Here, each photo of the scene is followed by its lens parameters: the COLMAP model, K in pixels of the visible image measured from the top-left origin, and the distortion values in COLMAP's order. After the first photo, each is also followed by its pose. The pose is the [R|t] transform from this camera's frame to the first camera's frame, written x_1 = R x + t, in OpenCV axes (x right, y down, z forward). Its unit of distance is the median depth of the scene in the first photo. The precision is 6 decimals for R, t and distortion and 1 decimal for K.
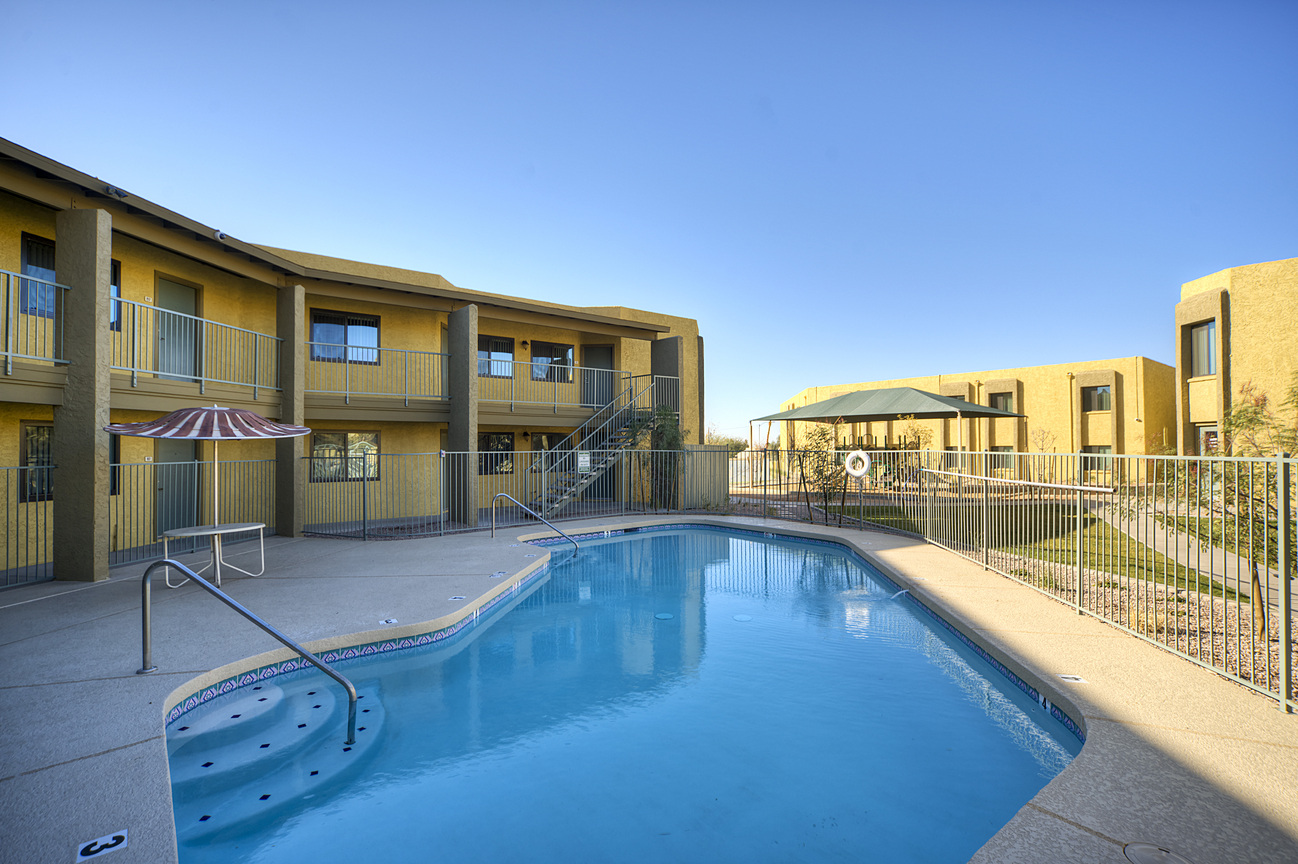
lens RADIAL K [[607.5, 0, 650.4], [0, 607.5, 437.6], [0, 0, 1]] dist [0.002632, 0.000369]
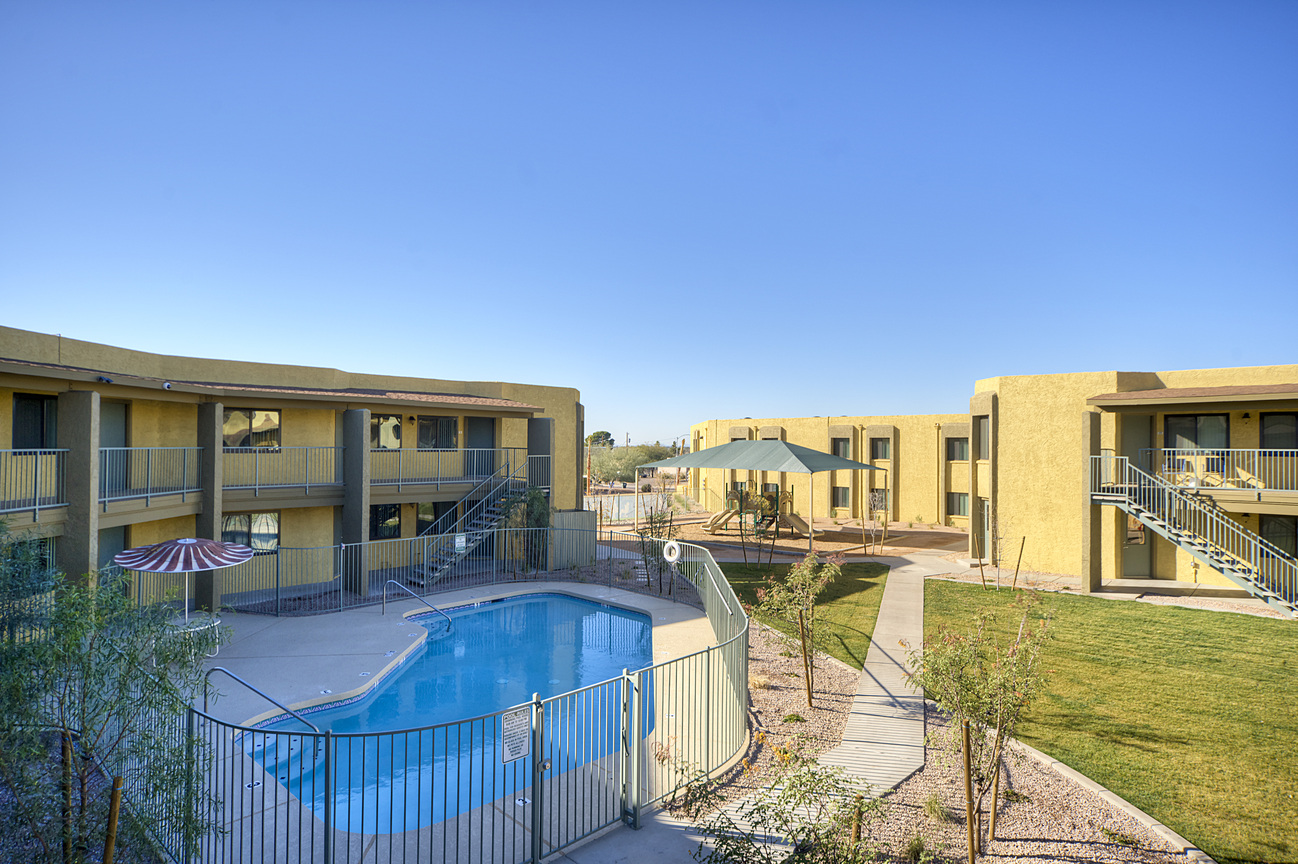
lens RADIAL K [[737.3, 0, 647.5], [0, 737.3, 437.0], [0, 0, 1]] dist [0.010365, 0.001288]
pose [[0.994640, 0.013587, 0.102505, 0.090866], [-0.015230, 0.999767, 0.015265, -0.167752], [-0.102273, -0.016744, 0.994615, -0.420056]]
